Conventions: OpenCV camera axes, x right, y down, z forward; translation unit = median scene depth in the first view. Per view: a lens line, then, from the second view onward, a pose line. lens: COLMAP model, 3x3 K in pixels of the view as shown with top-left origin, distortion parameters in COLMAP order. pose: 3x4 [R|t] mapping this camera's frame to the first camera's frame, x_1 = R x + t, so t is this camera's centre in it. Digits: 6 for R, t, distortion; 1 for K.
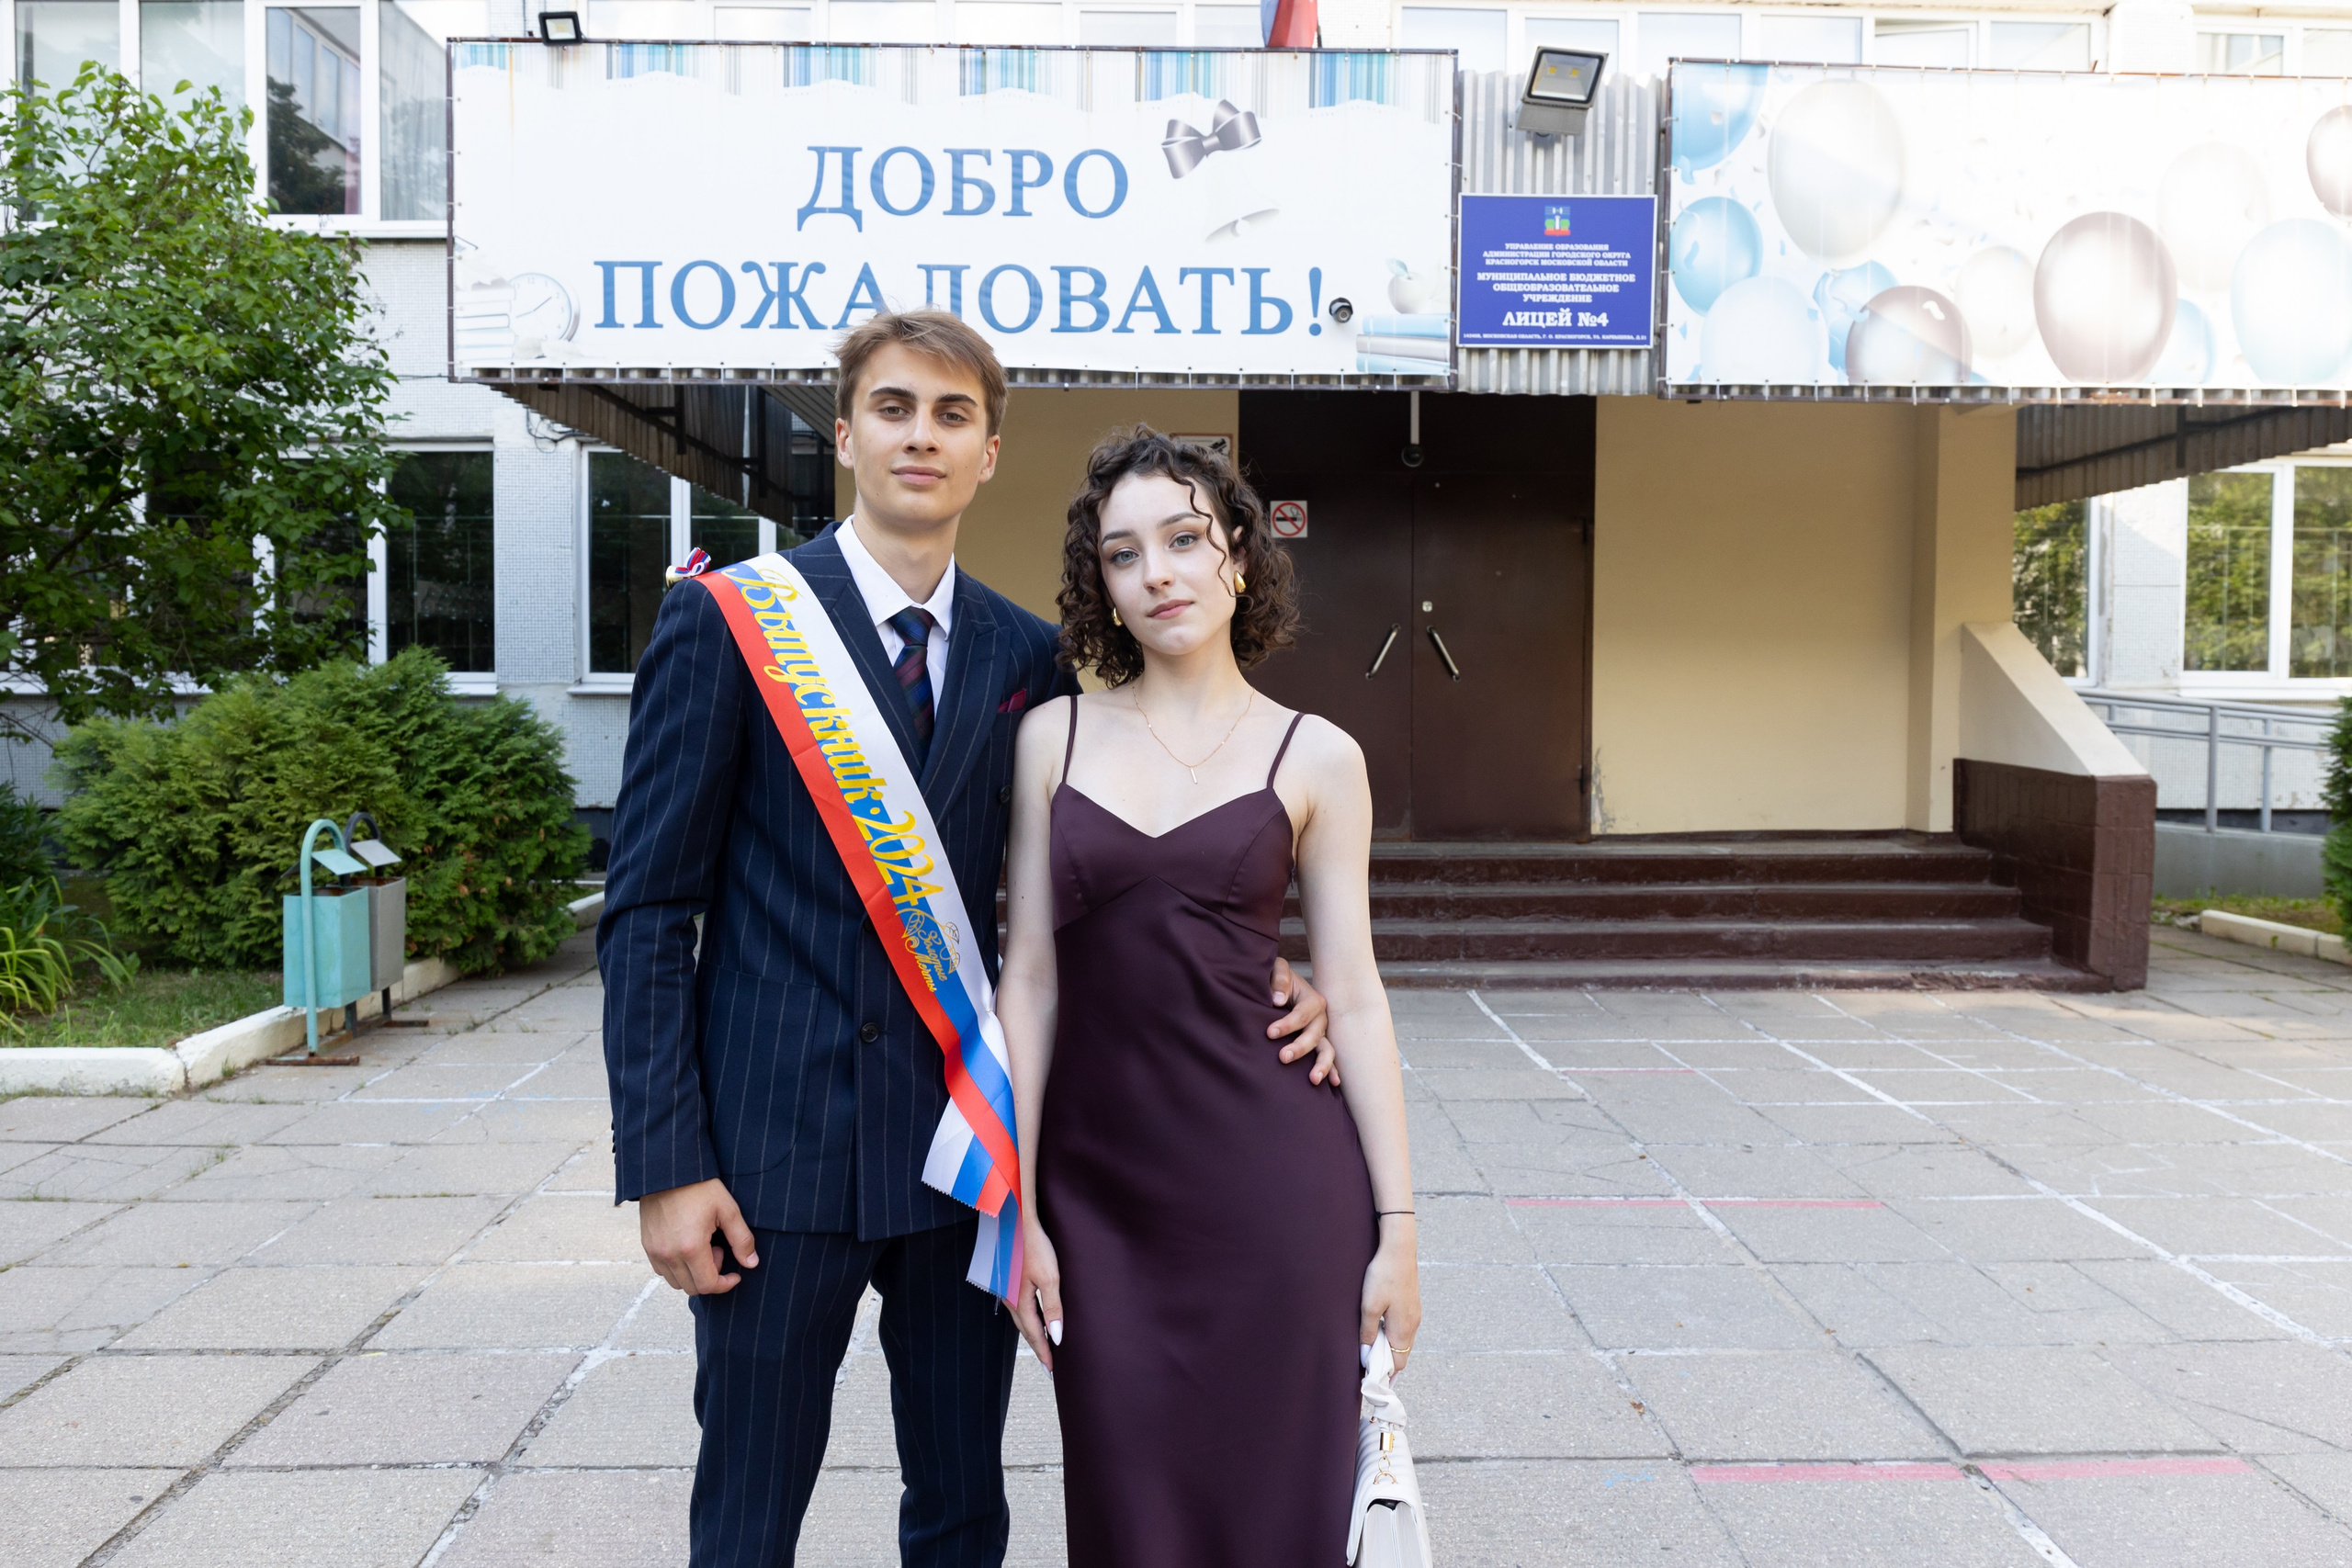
lens RADIAL K [[1641.5, 0, 1113.6], [0, 1641.5, 774.4], [0, 0, 1]] dist [-0.009905, -0.018851]
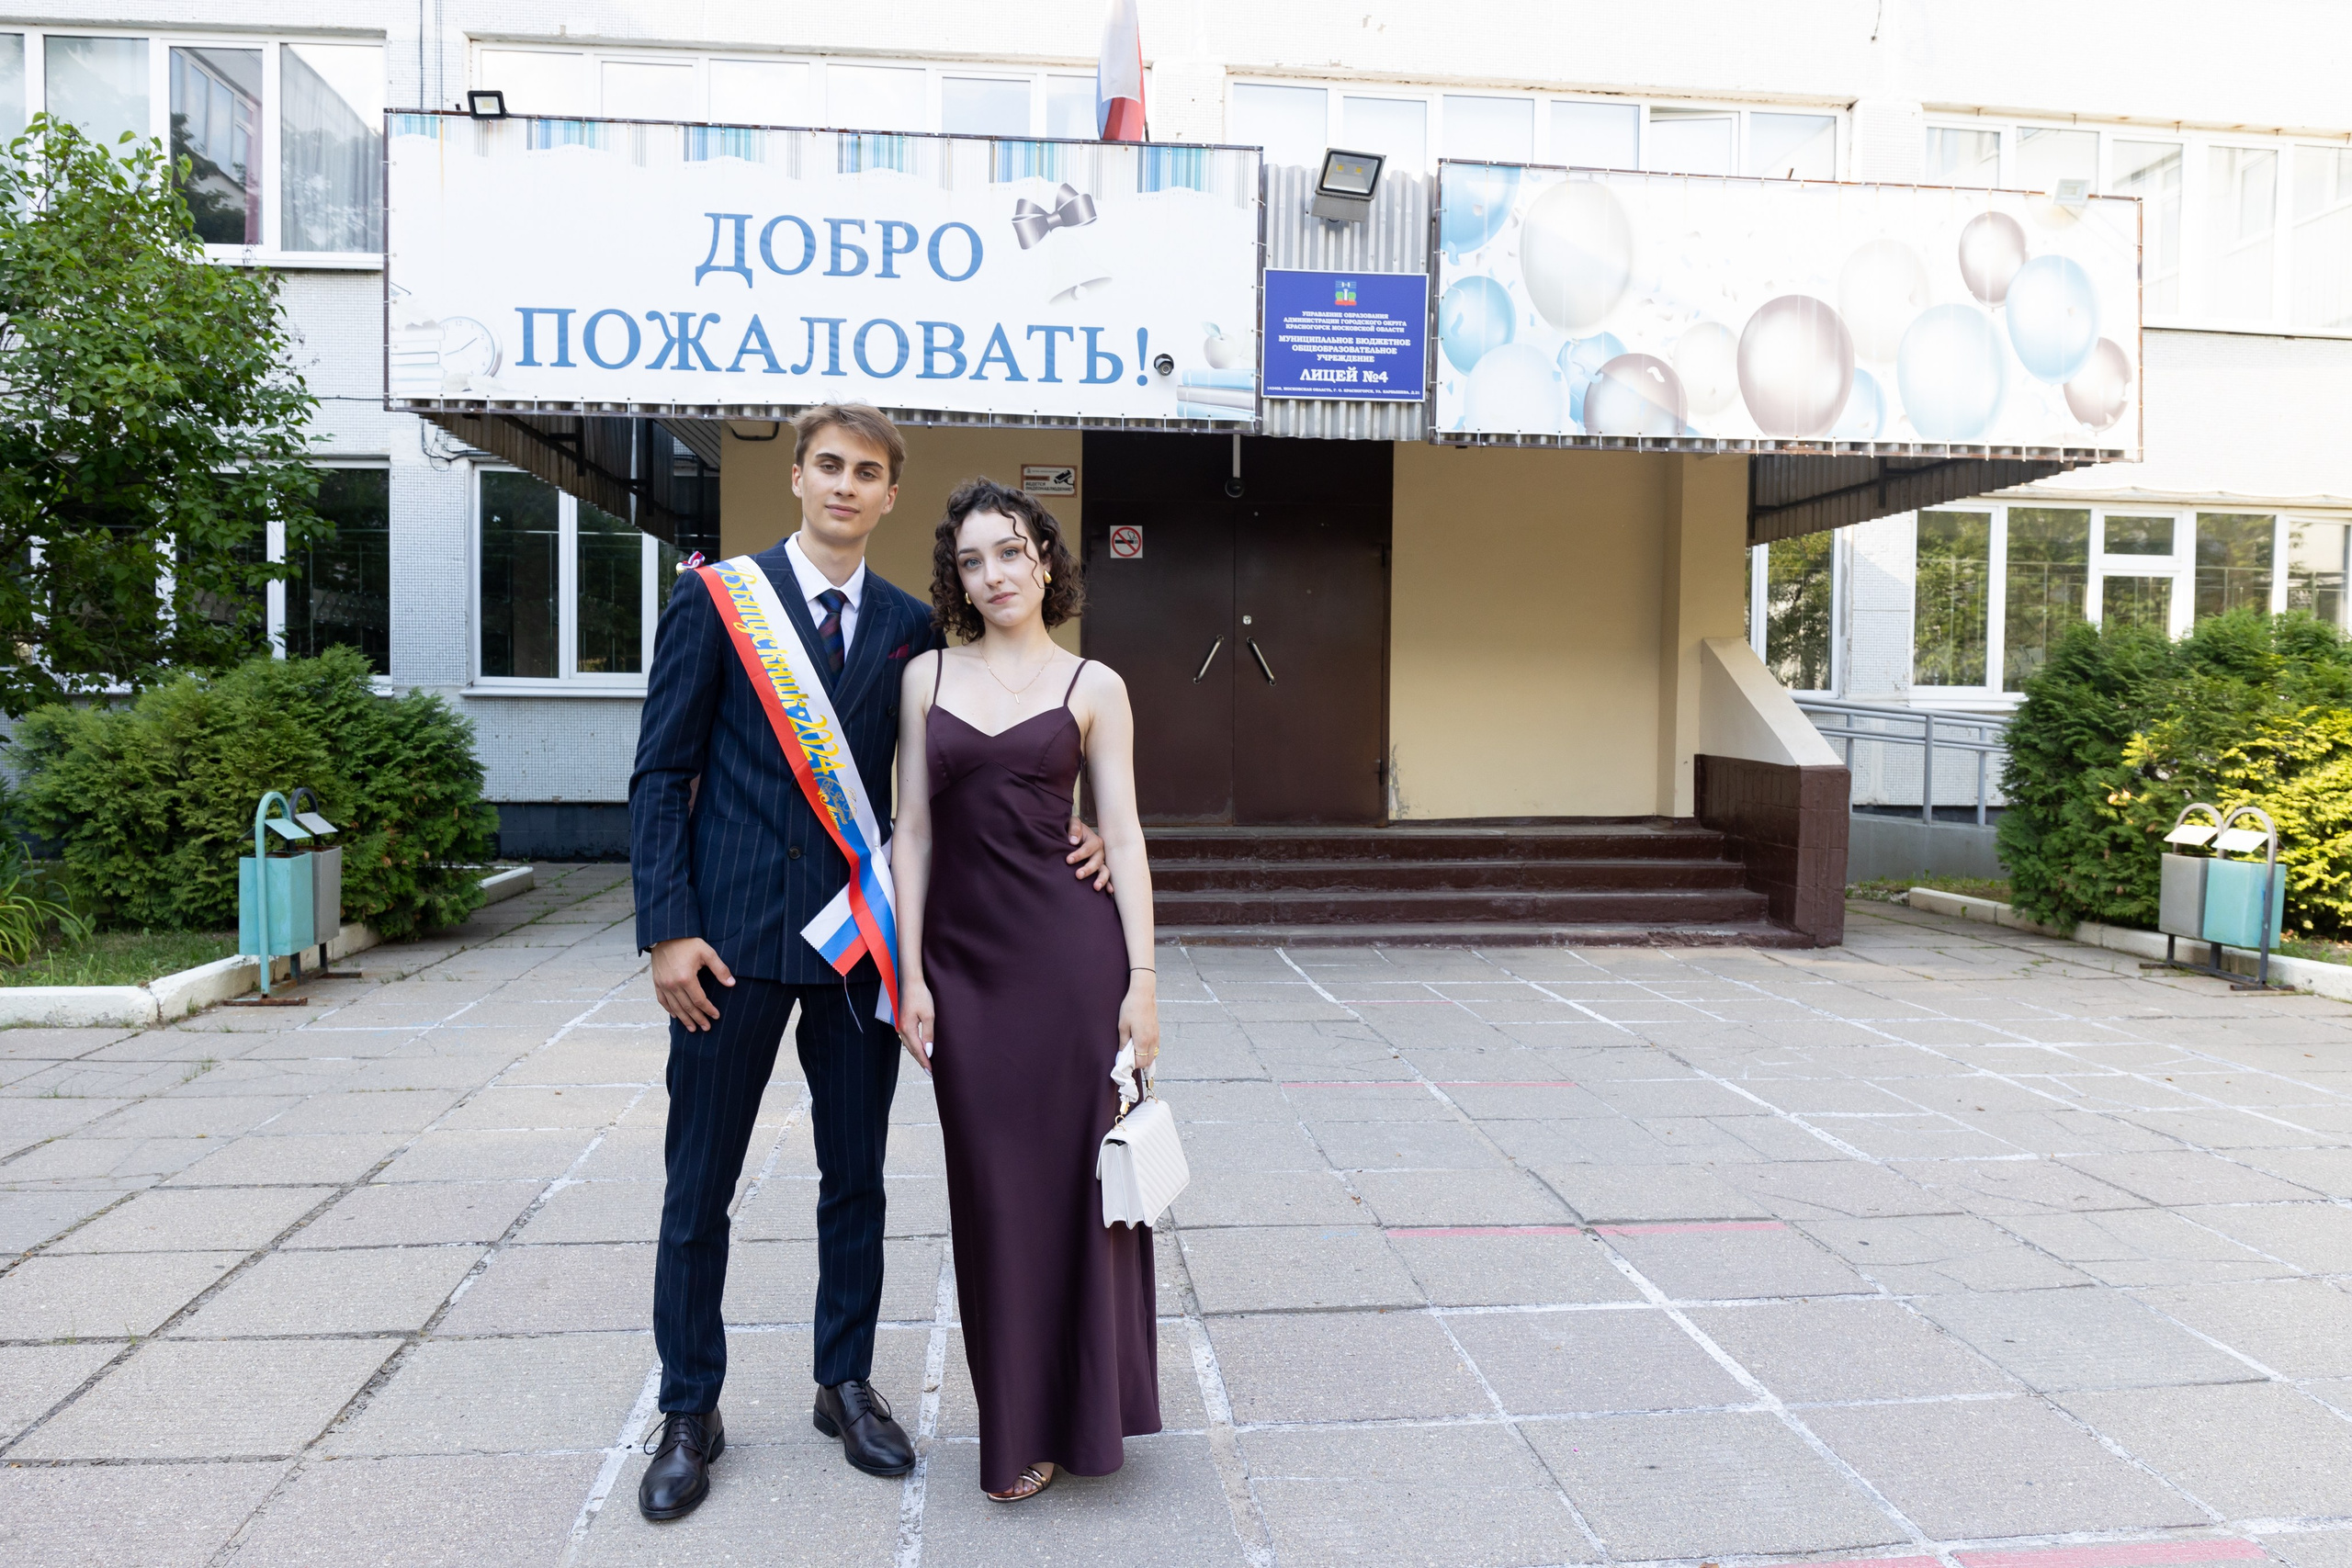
lens RADIAL K [[1641.5, 0, 1113.6], [0, 1641.5, 774.4], [0, 0, 1]] dist [-0.009905, -0.018851]
pose [[0.996412, 0.001888, 0.084616, 0.003332], [-0.000657, 0.999894, -0.014576, 0.028331], [-0.084634, 0.014468, 0.996307, -0.165320]]
